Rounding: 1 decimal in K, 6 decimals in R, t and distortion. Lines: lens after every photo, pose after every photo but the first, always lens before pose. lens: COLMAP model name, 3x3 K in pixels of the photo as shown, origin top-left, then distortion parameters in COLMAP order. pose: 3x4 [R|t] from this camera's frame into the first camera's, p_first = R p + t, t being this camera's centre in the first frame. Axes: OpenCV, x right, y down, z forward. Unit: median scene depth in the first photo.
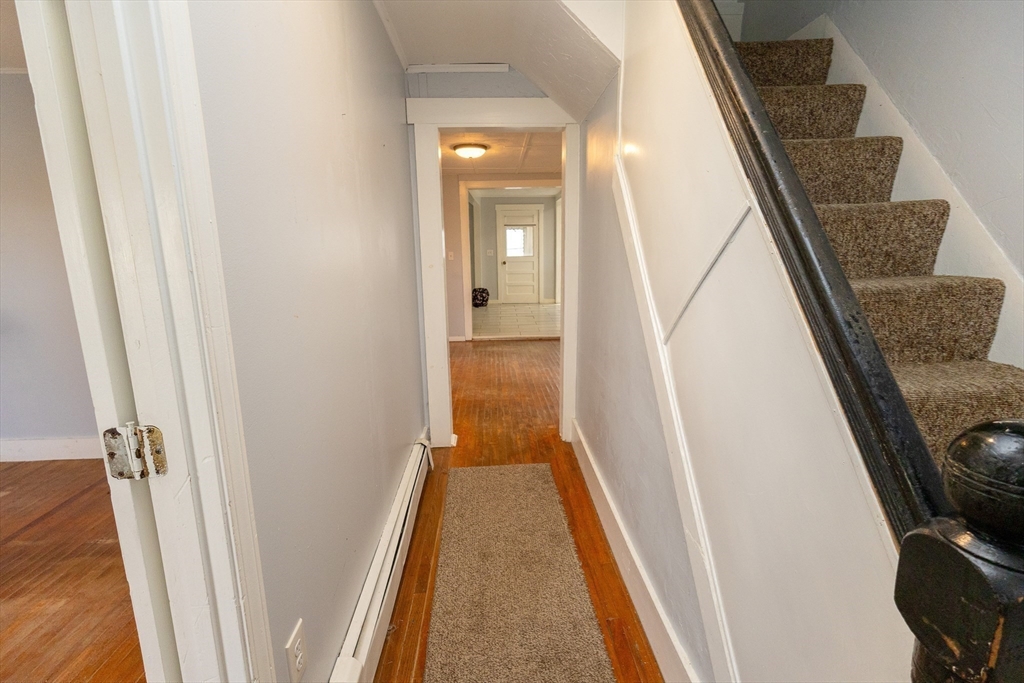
lens RADIAL K [[473.4, 0, 512.0], [0, 473.4, 341.5], [0, 0, 1]] dist [-0.001016, -0.000398]
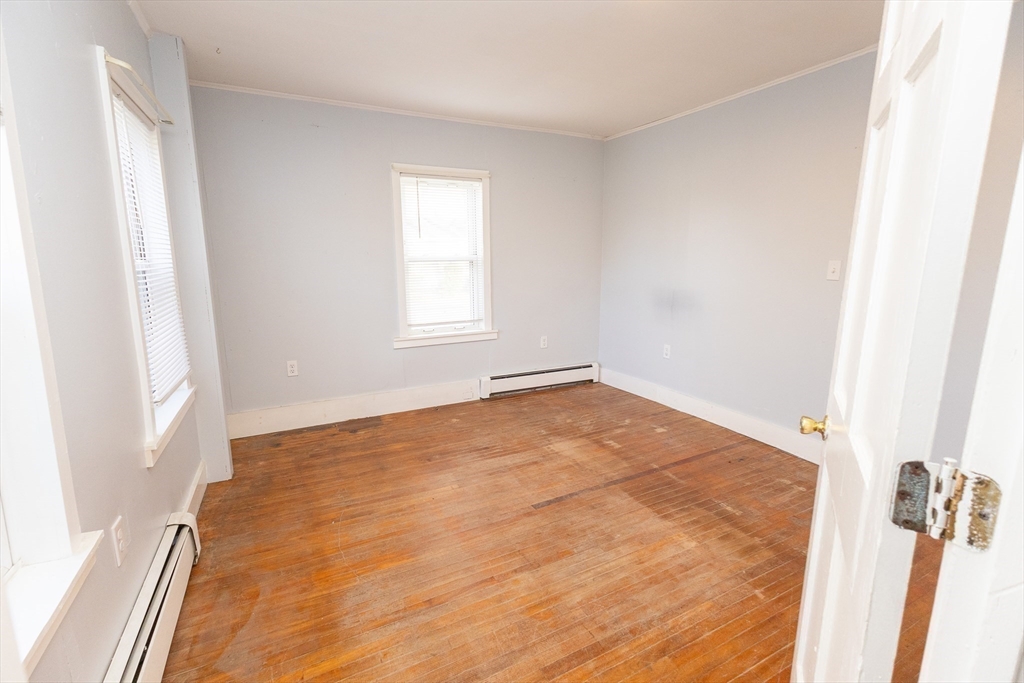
lens RADIAL K [[473.4, 0, 512.0], [0, 473.4, 341.5], [0, 0, 1]] dist [-0.001016, -0.000398]
pose [[0.420065, 0.180089, -0.889445, -0.204149], [-0.178964, 0.977303, 0.113357, 0.015224], [0.889672, 0.111561, 0.442761, 0.035367]]
